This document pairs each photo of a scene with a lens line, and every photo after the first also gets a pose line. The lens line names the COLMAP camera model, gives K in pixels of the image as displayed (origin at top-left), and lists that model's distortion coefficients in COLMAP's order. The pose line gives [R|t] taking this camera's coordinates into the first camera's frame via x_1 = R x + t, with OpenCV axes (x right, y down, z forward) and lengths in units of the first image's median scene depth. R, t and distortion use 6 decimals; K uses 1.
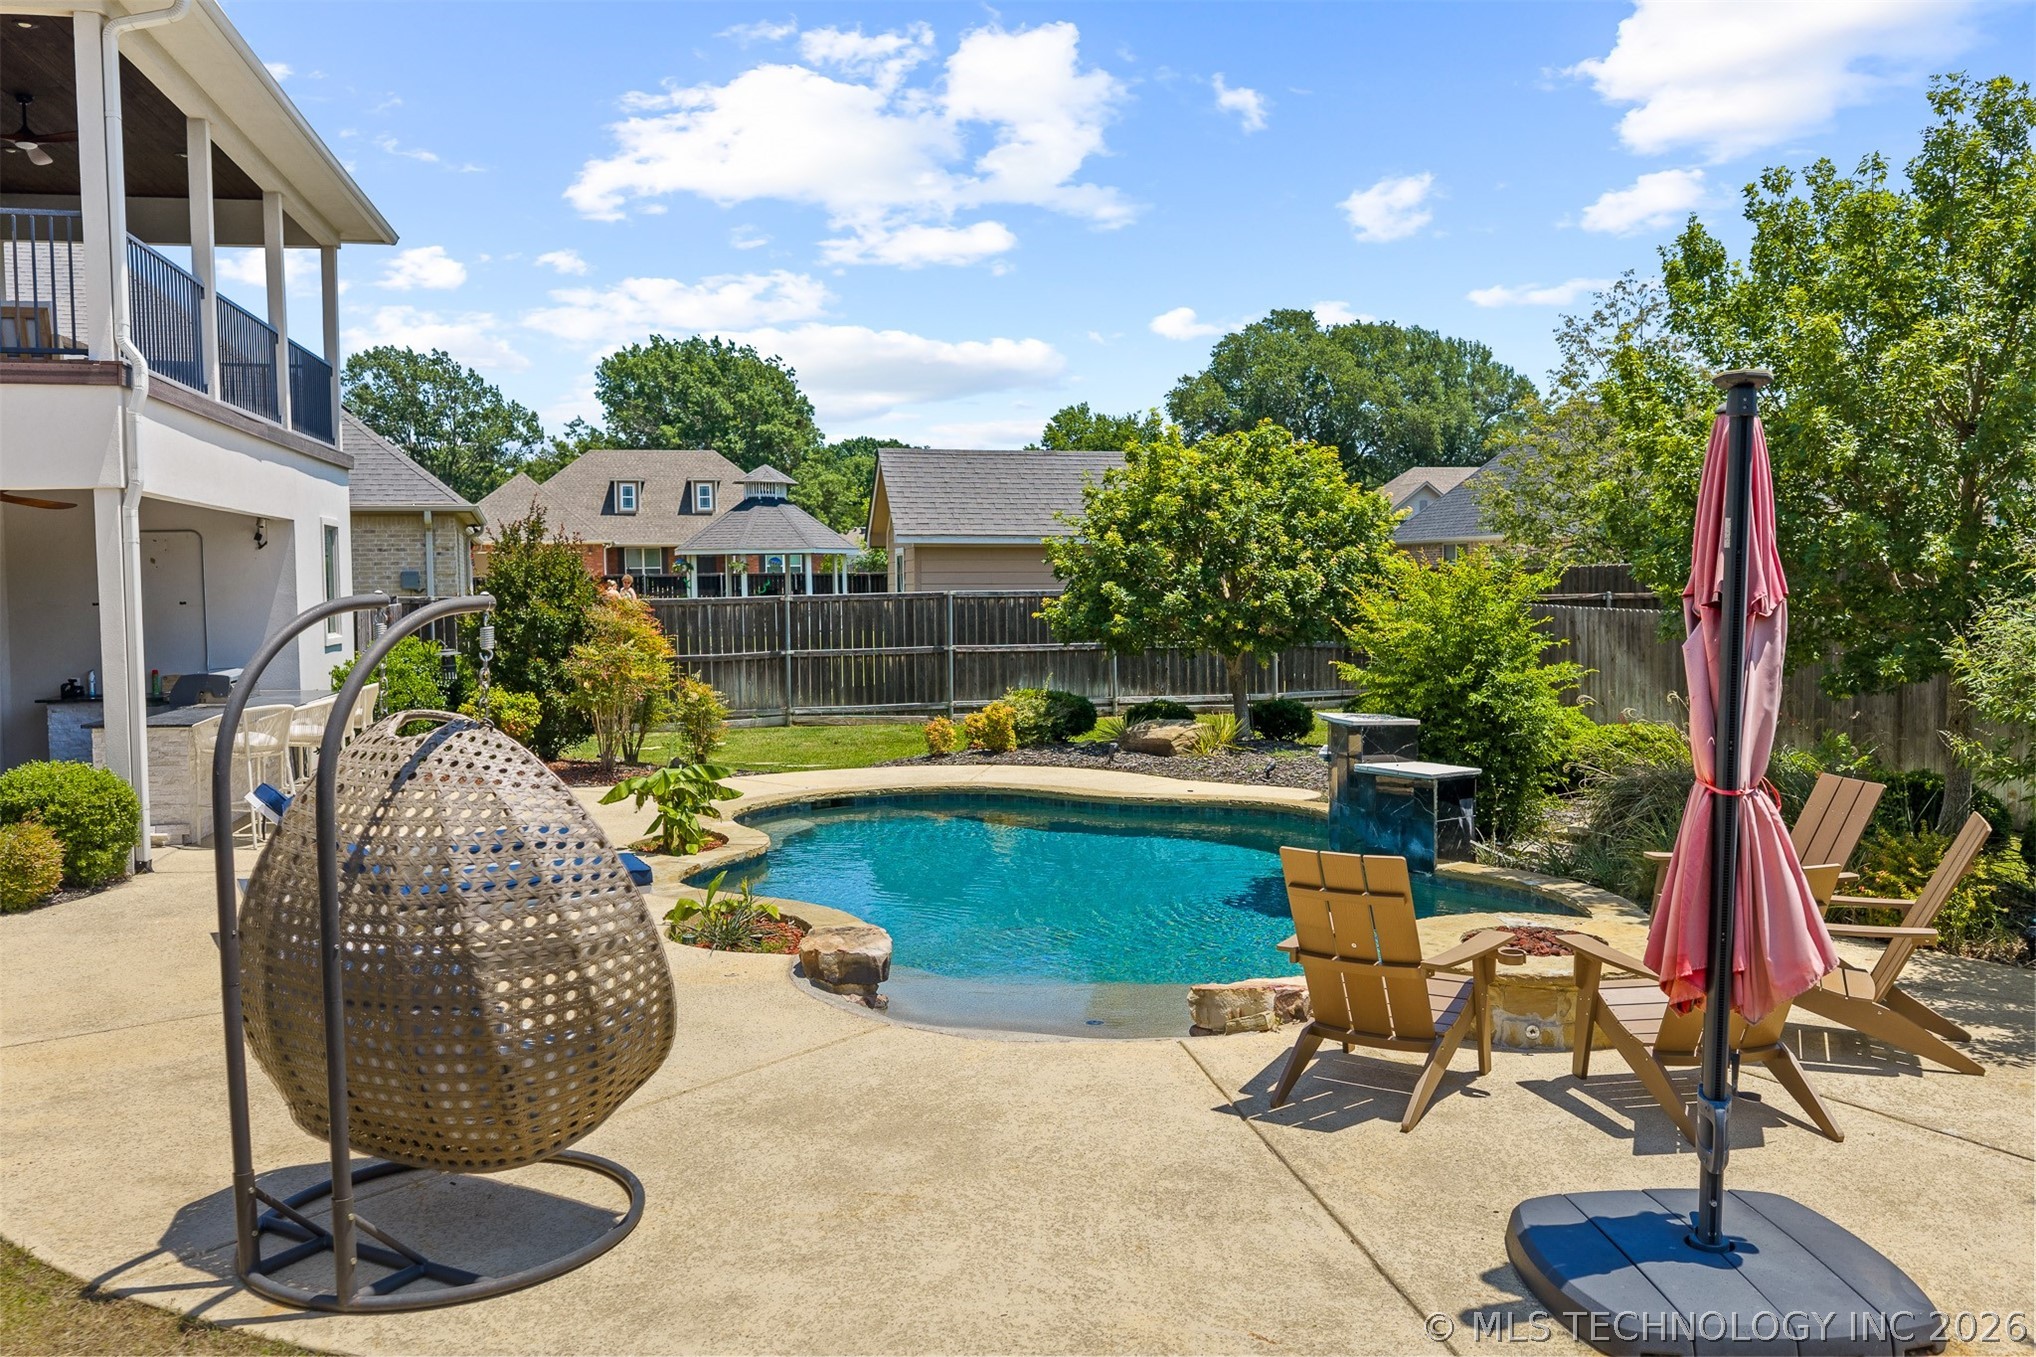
lens RADIAL K [[1677.9, 0, 1020.1], [0, 1677.9, 678.0], [0, 0, 1]] dist [0.011017, -0.007165]
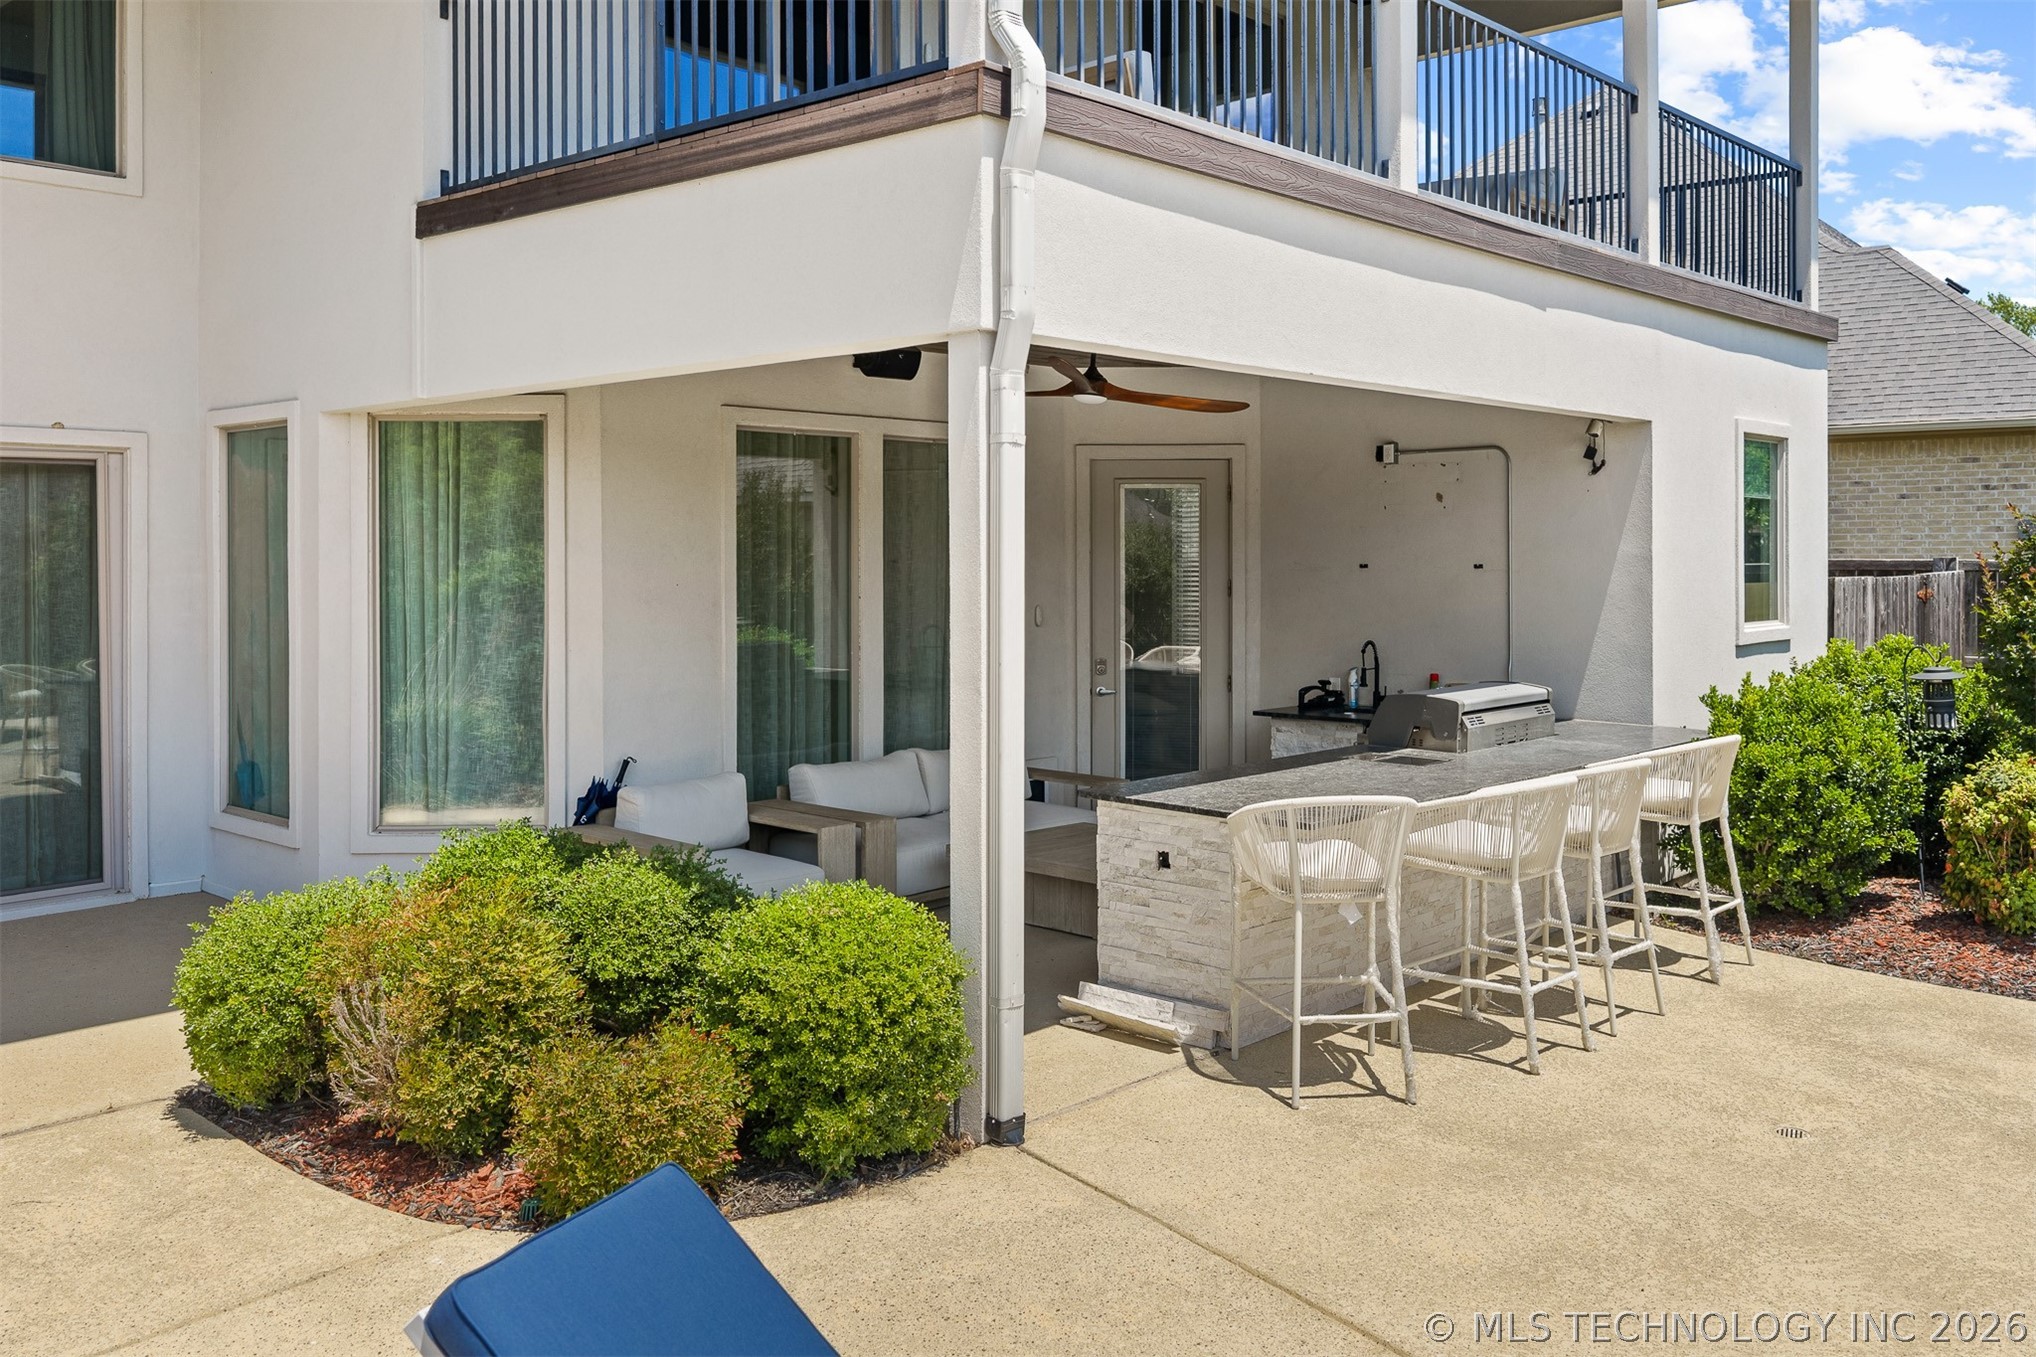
lens RADIAL K [[1718.0, 0, 1022.3], [0, 1718.0, 568.5], [0, 0, 1]] dist [0.005021, 0.001183]
pose [[0.587717, 0.004063, -0.809057, -0.106242], [-0.038817, 0.998977, -0.023181, -0.026895], [0.808135, 0.045029, 0.587273, 0.580597]]
